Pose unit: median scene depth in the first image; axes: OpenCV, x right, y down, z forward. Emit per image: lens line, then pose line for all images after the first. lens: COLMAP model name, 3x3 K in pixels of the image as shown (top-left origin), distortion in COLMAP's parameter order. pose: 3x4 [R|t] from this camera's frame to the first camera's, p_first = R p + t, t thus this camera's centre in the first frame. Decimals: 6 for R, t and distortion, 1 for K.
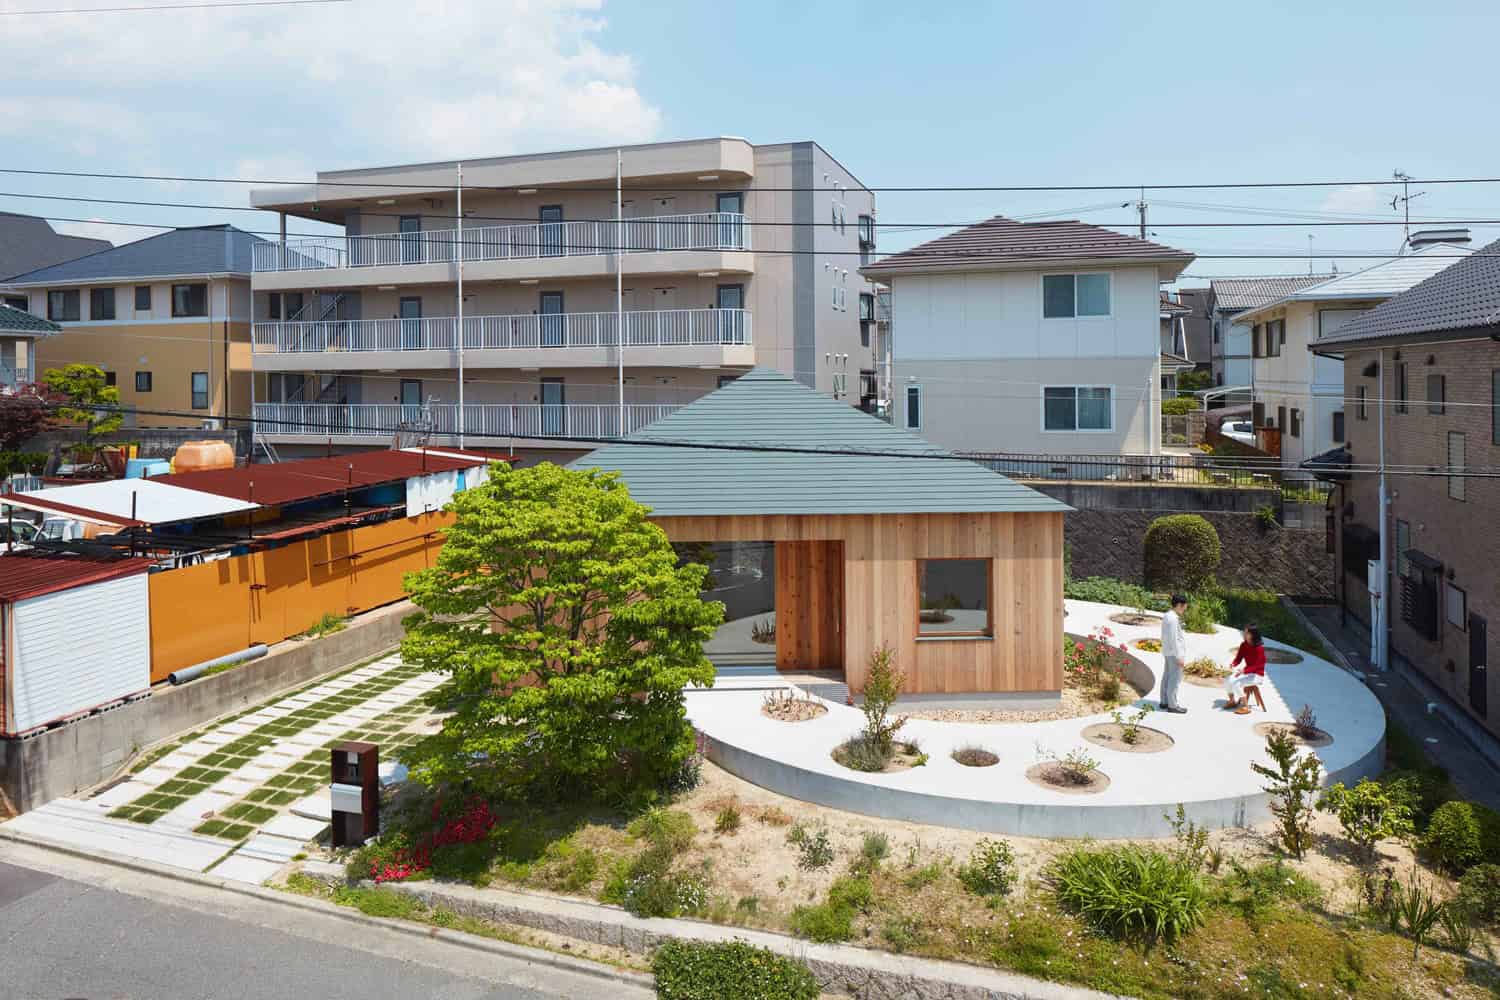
lens RADIAL K [[1014.6, 0, 745.4], [0, 1014.6, 379.1], [0, 0, 1]] dist [-0.010365, 0.000614]
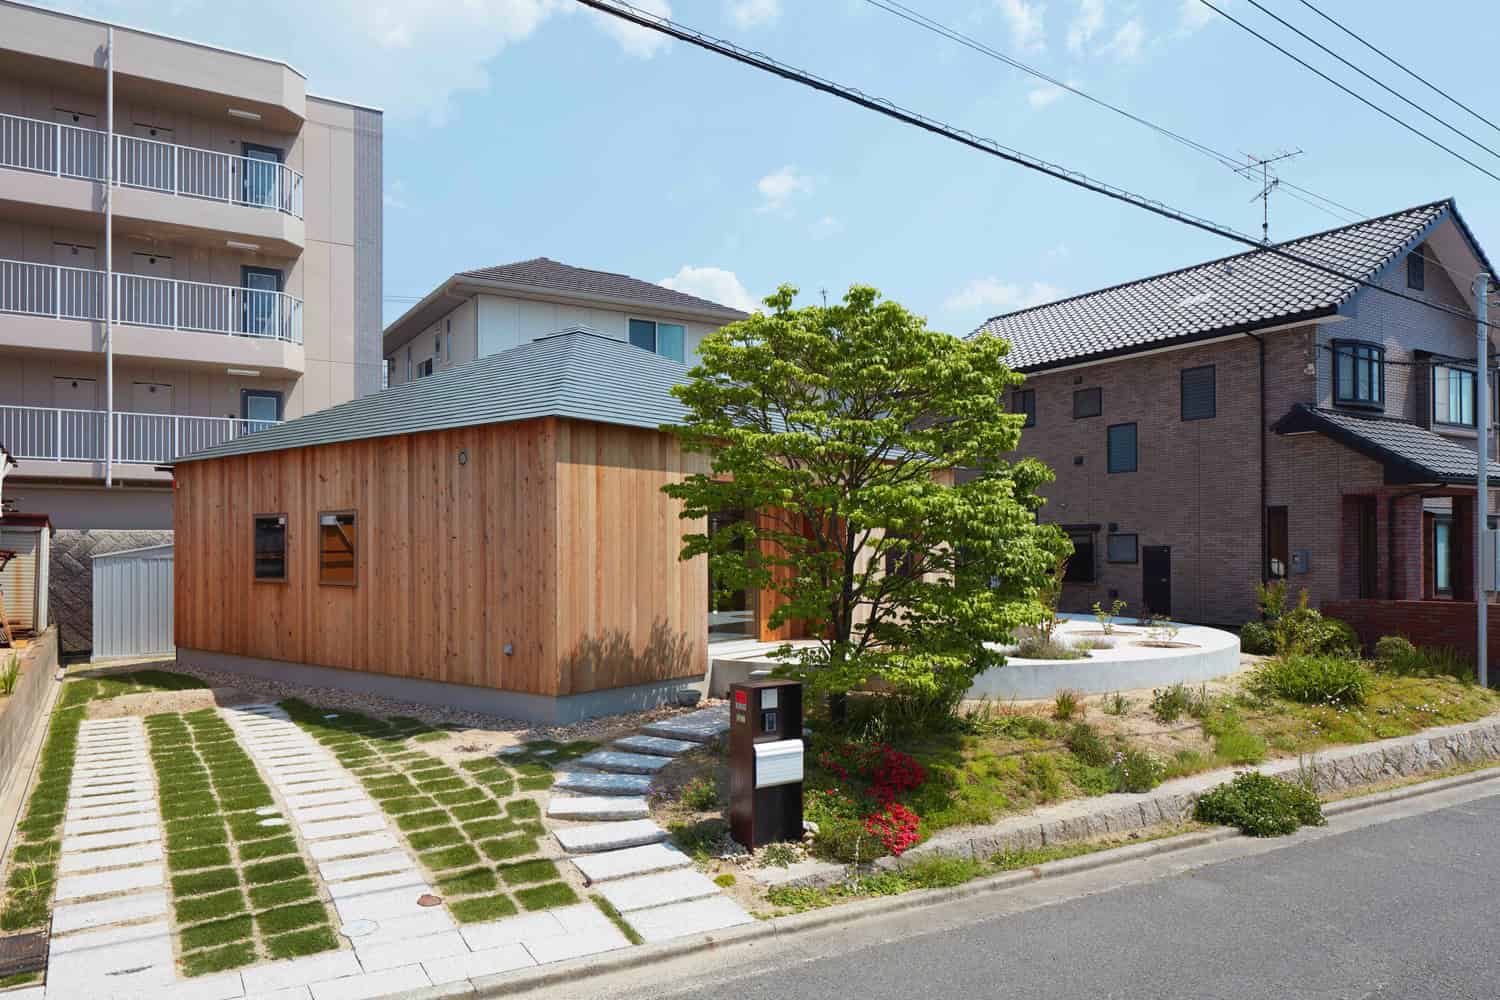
lens RADIAL K [[1015.4, 0, 744.4], [0, 1015.4, 541.3], [0, 0, 1]] dist [-0.009192, -0.000864]
pose [[0.640170, 0.009526, 0.768174, -0.806105], [0.001100, 0.999911, -0.013316, 0.266123], [-0.768233, 0.009370, 0.640102, 0.572481]]
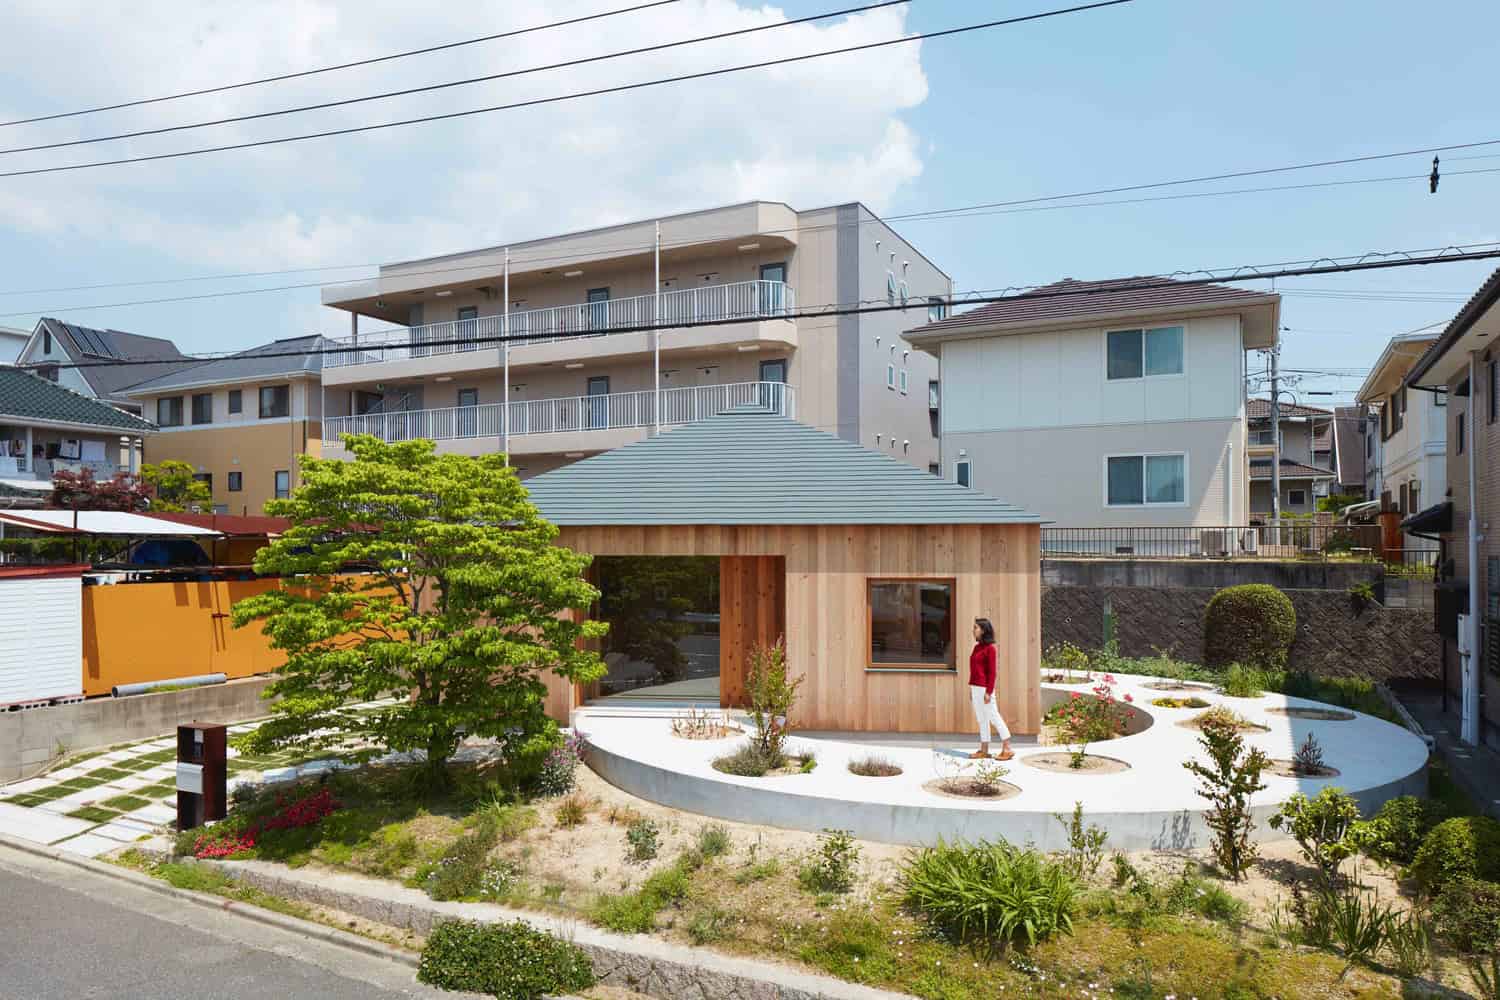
lens RADIAL K [[1015.4, 0, 744.4], [0, 1015.4, 541.3], [0, 0, 1]] dist [-0.009192, -0.000864]
pose [[0.987824, 0.005672, -0.155473, 0.240445], [-0.006358, 0.999972, -0.003918, 0.179392], [0.155446, 0.004859, 0.987832, 0.136265]]
